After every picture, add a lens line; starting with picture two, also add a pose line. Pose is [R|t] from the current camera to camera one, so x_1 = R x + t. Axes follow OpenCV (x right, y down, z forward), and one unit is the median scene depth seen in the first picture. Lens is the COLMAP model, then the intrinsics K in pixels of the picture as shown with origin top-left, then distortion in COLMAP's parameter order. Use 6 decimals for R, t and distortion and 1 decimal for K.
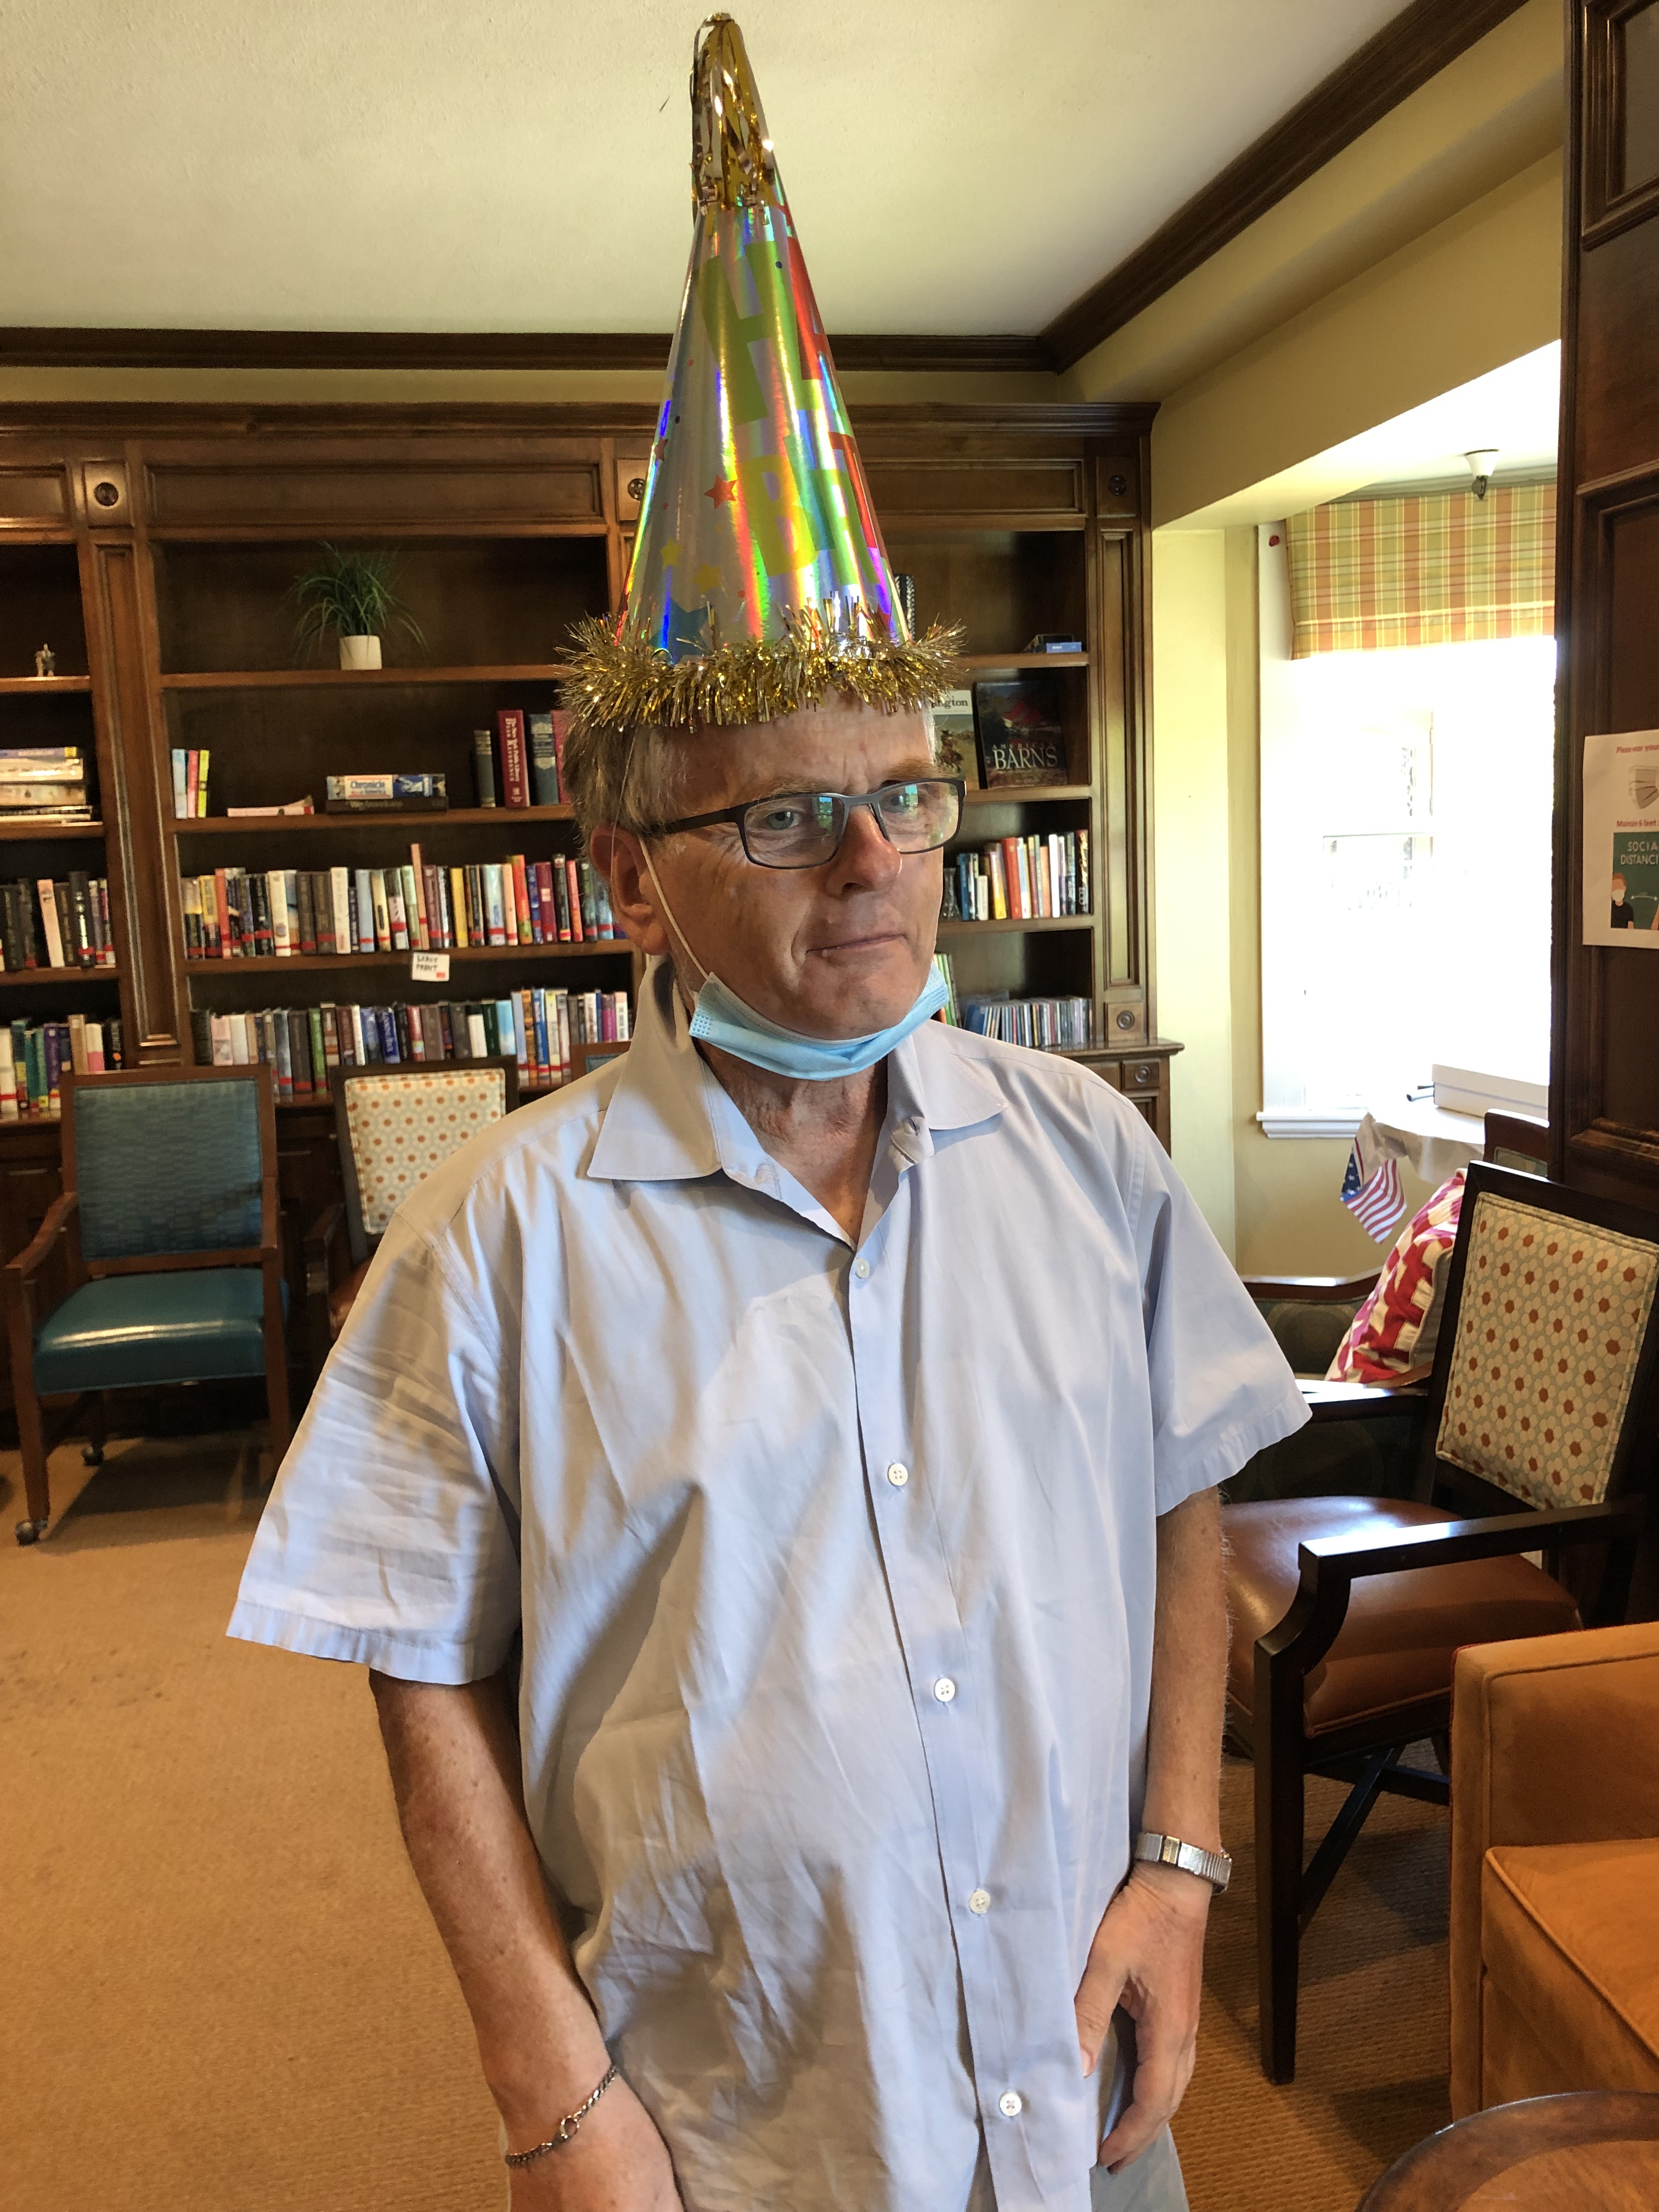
lens RADIAL K [[1817.2, 0, 829.5], [0, 1817.2, 1106.0], [0, 0, 1]] dist [0.121180, -0.353778]
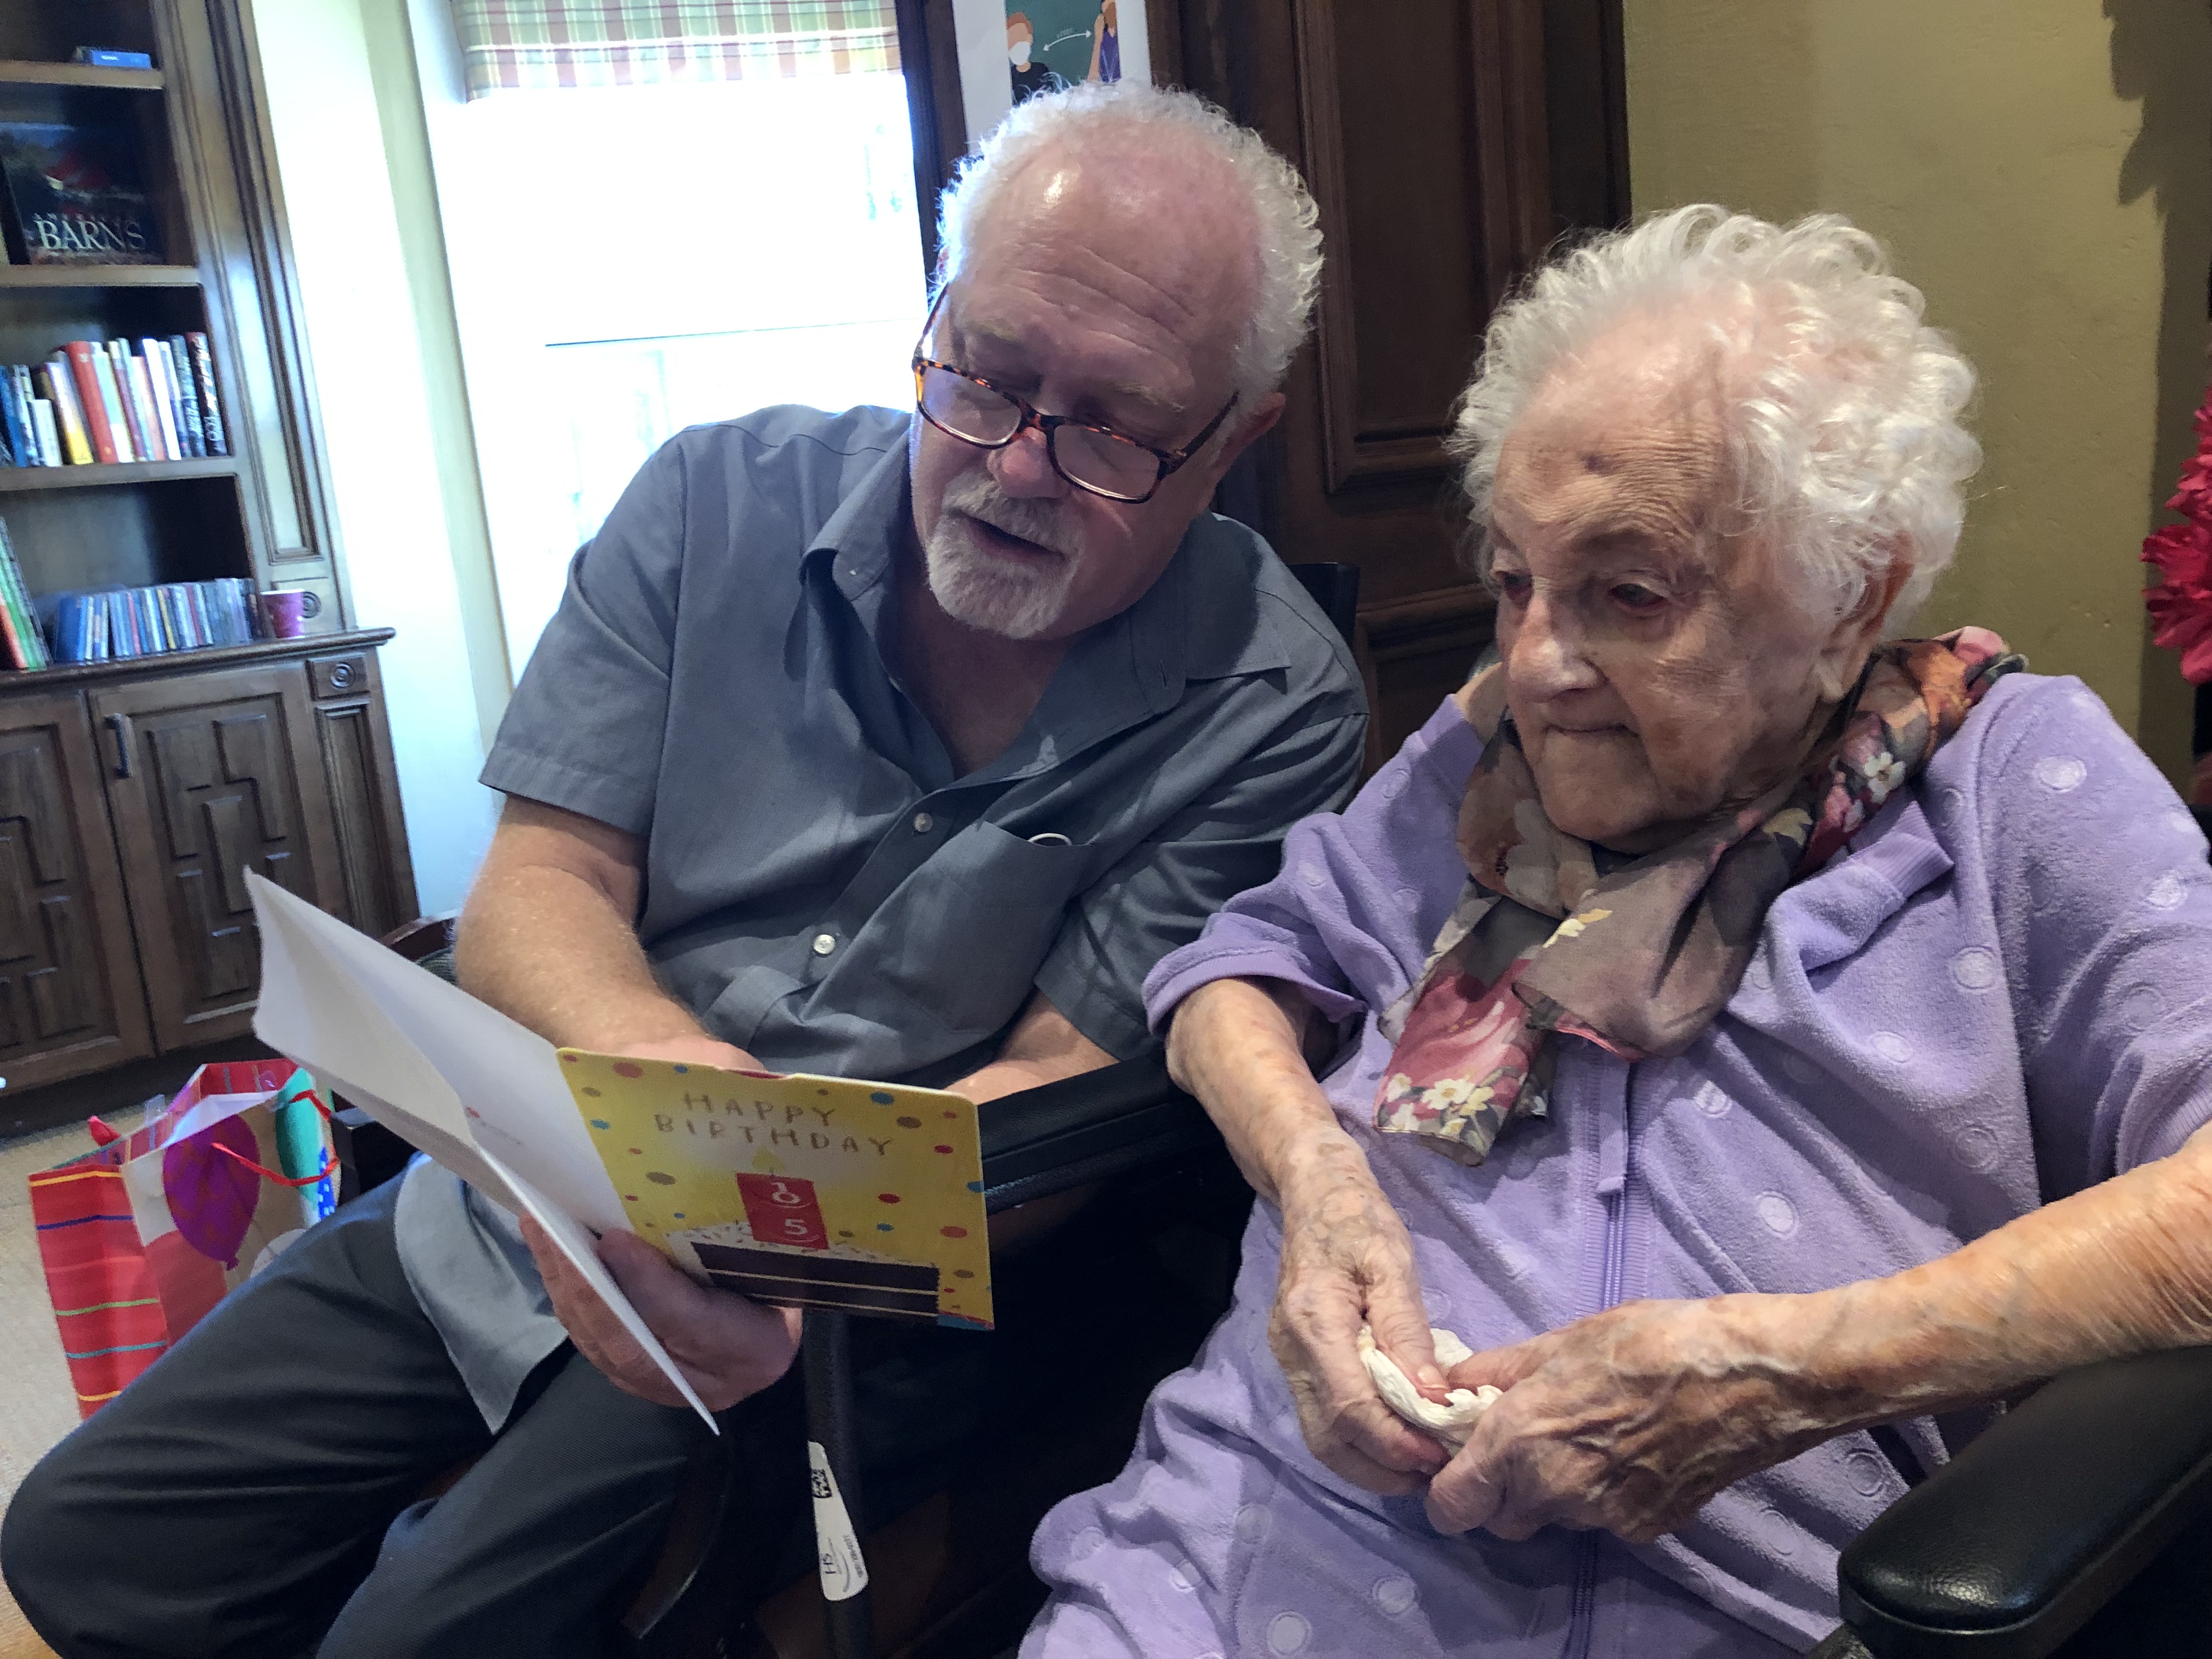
lens RADIAL K [[1779.2, 0, 1106.0], [0, 1779.2, 829.5], [0, 0, 1]] dist [-0.000884, 0.002480]
pose [[0.851266, -0.134936, 0.507088, 0.066925], [0.129831, 0.990486, 0.045617, 0.052403], [-0.508419, 0.027004, 0.860686, 0.255463]]
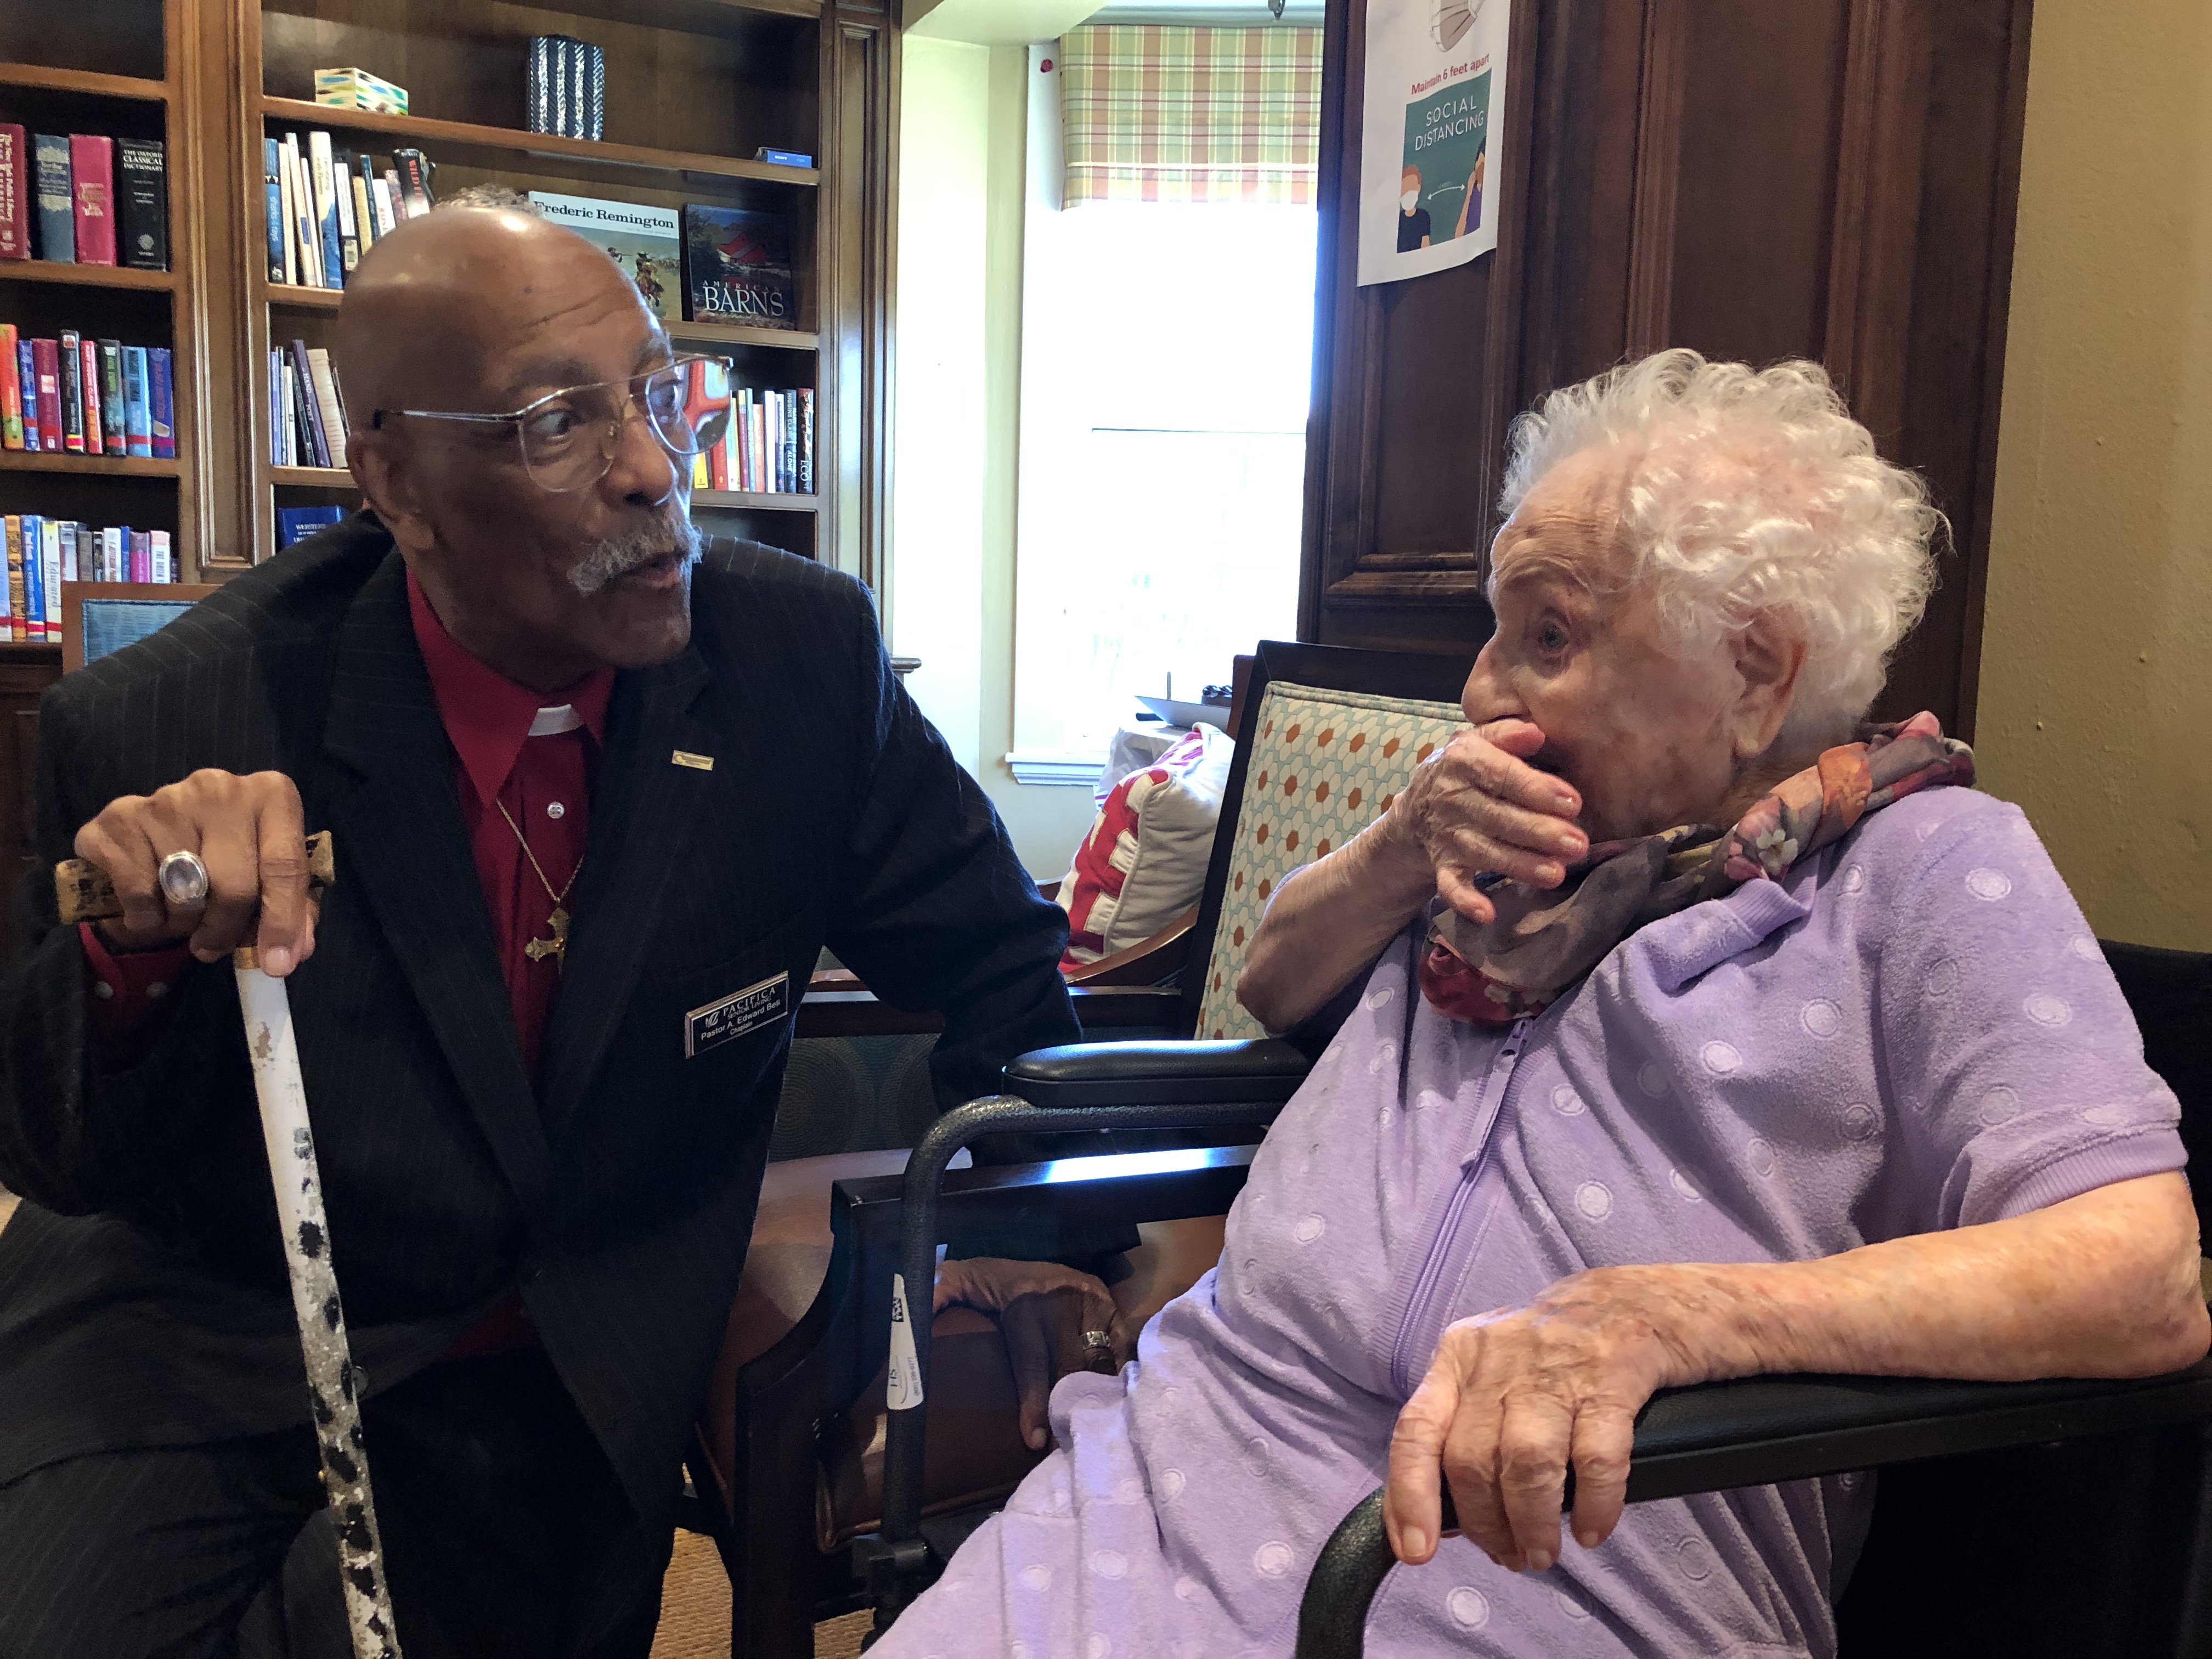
lens RADIAL K [[1805.4, 0, 1106.6], [0, 1805.4, 807.5], [0, 0, 1]] dist [0.009978, -0.004774]
pose [[0.970809, 0.047787, 0.235044, 0.091568], [-0.038669, 0.998316, -0.043251, 0.066772], [-0.236715, 0.032900, 0.971022, 0.202697]]
